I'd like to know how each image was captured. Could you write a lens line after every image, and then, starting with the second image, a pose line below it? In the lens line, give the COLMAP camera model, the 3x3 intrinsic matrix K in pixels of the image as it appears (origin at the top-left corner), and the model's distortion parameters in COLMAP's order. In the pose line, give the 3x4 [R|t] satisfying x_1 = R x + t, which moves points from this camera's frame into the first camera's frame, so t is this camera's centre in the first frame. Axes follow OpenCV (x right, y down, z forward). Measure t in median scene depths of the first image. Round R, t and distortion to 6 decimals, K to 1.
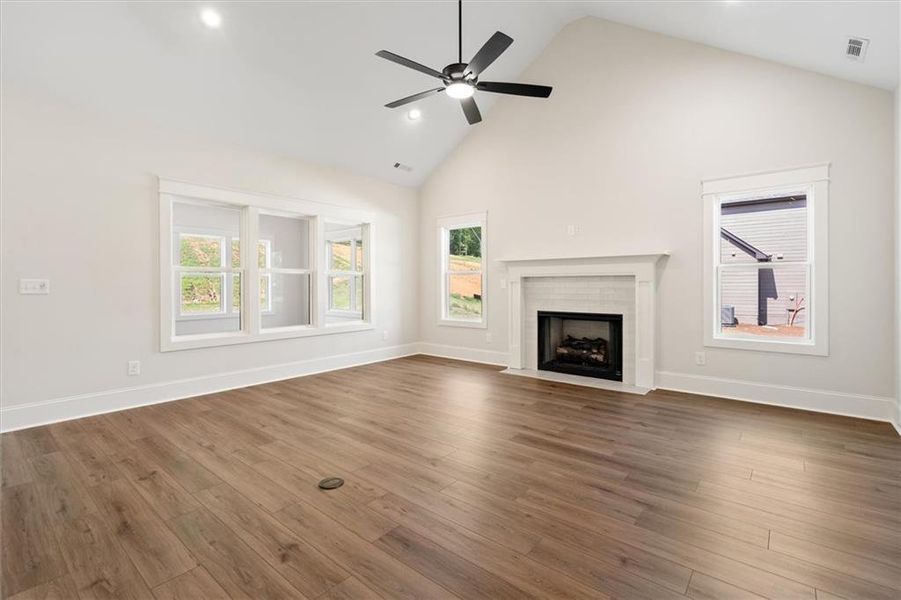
lens RADIAL K [[409.2, 0, 452.0], [0, 409.2, 289.3], [0, 0, 1]] dist [0.000195, 0.001090]
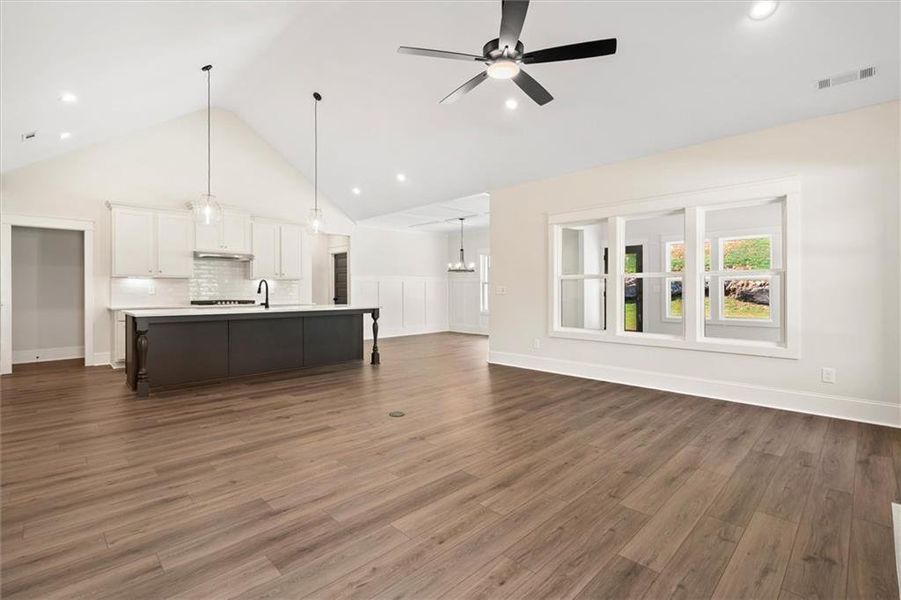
lens RADIAL K [[409.2, 0, 451.5], [0, 409.2, 292.6], [0, 0, 1]] dist [0.000195, 0.001090]
pose [[-0.093363, 0.010761, -0.995574, 0.666291], [-0.009434, 0.999887, 0.011692, -0.011096], [0.995587, 0.010484, -0.093250, 0.709408]]
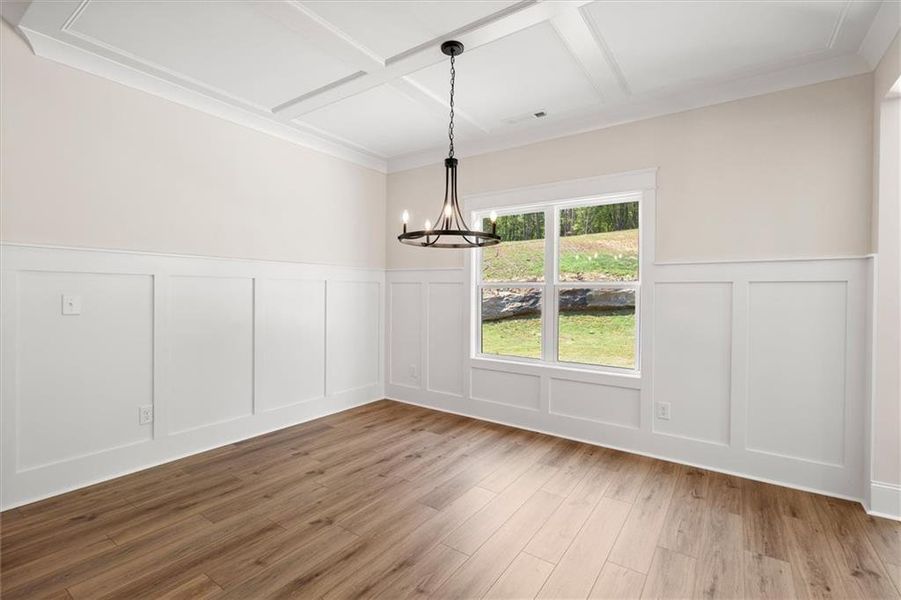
lens RADIAL K [[409.2, 0, 455.8], [0, 409.2, 297.5], [0, 0, 1]] dist [0.000195, 0.001090]
pose [[0.097305, 0.017889, -0.995094, -0.805249], [-0.022880, 0.999614, 0.015733, -0.027590], [0.994992, 0.021237, 0.097677, 0.526581]]
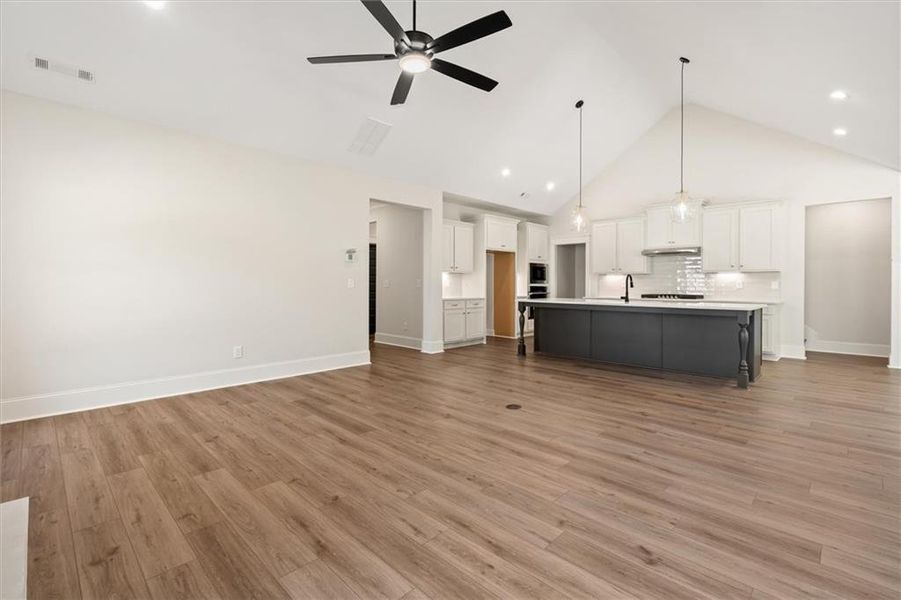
lens RADIAL K [[409.2, 0, 456.9], [0, 409.2, 289.1], [0, 0, 1]] dist [0.000195, 0.001090]
pose [[-0.997738, 0.001582, 0.067206, -0.096092], [0.003077, 0.999750, 0.022138, -0.014144], [-0.067154, 0.022295, -0.997493, 1.370266]]
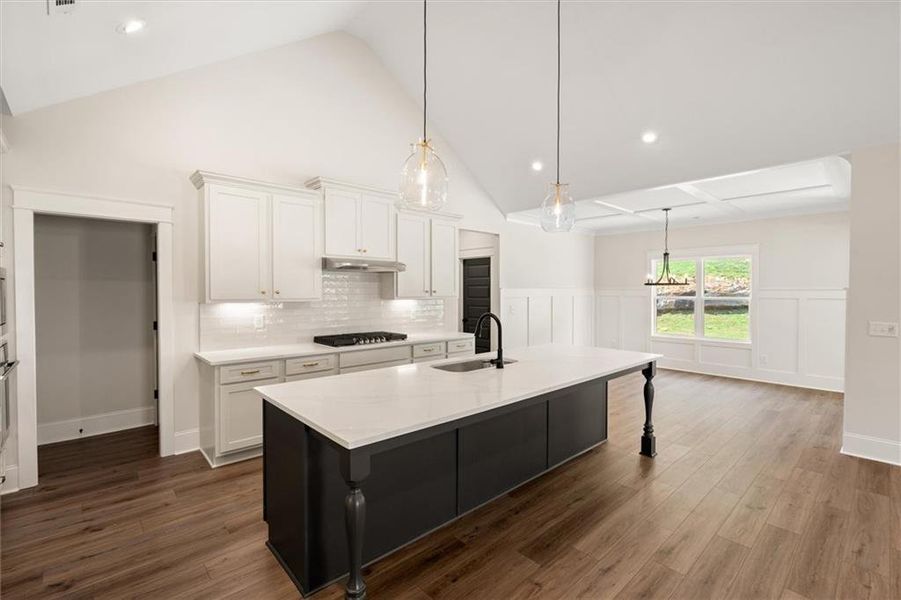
lens RADIAL K [[409.2, 0, 447.6], [0, 409.2, 293.1], [0, 0, 1]] dist [0.000195, 0.001090]
pose [[-0.130069, 0.013886, -0.991408, 0.129999], [-0.013618, 0.999783, 0.015790, -0.076134], [0.991411, 0.015555, -0.129851, 0.017955]]
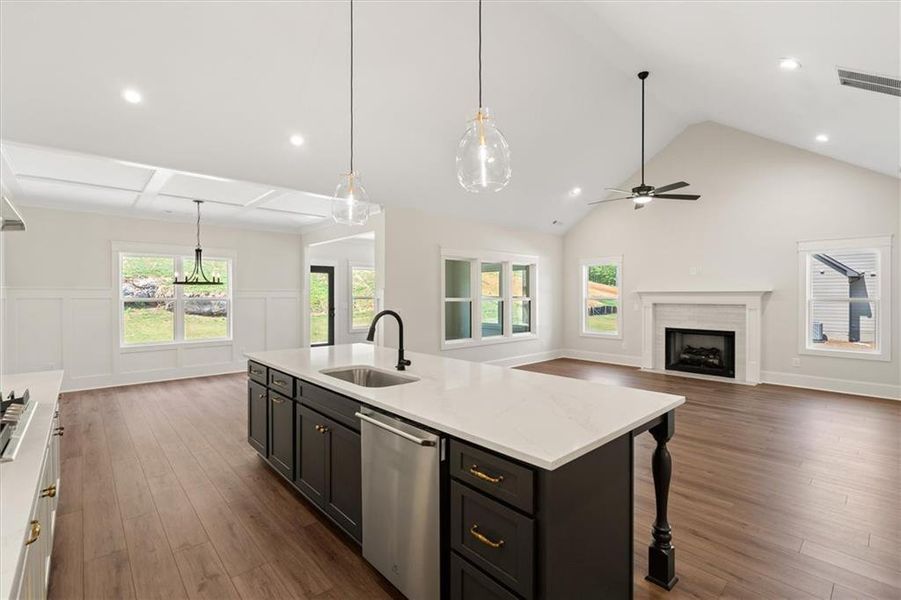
lens RADIAL K [[409.2, 0, 450.6], [0, 409.2, 297.5], [0, 0, 1]] dist [0.000195, 0.001090]
pose [[0.990887, 0.003506, -0.134649, -0.395177], [-0.004323, 0.999974, -0.005775, -0.046662], [0.134625, 0.006304, 0.990877, -0.581805]]
